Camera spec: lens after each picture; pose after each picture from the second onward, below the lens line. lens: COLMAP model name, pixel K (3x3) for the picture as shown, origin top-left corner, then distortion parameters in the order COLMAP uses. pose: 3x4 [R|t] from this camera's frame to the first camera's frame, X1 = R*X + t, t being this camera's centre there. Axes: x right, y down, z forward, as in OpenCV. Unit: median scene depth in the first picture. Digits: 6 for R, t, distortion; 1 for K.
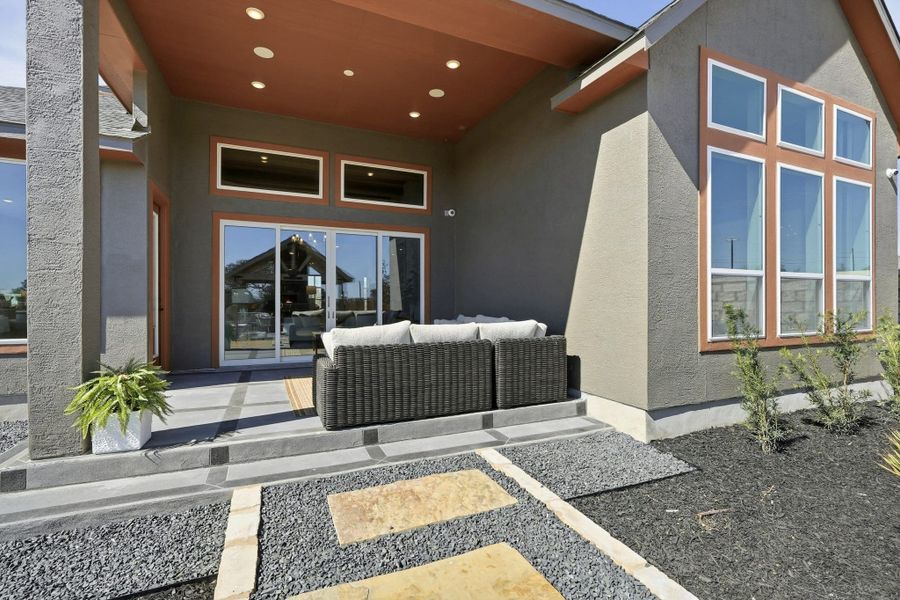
lens RADIAL K [[412.8, 0, 449.8], [0, 412.8, 302.5], [0, 0, 1]] dist [-0.010012, 0.000742]
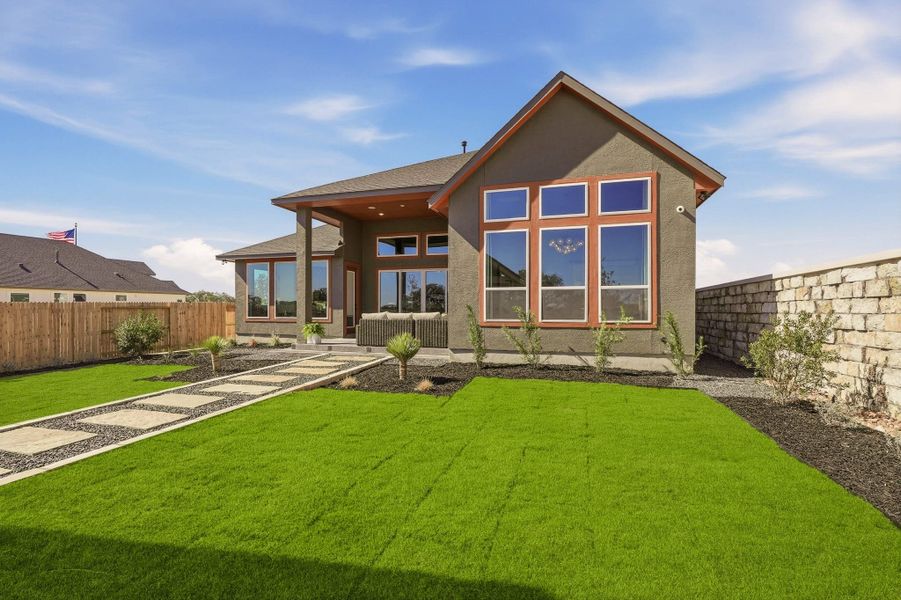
lens RADIAL K [[413.2, 0, 450.3], [0, 413.2, 302.5], [0, 0, 1]] dist [-0.010012, 0.000742]
pose [[0.759434, -0.007179, -0.650545, 1.733959], [-0.007596, 0.999773, -0.019901, 0.034189], [0.650540, 0.020055, 0.759207, -0.688458]]
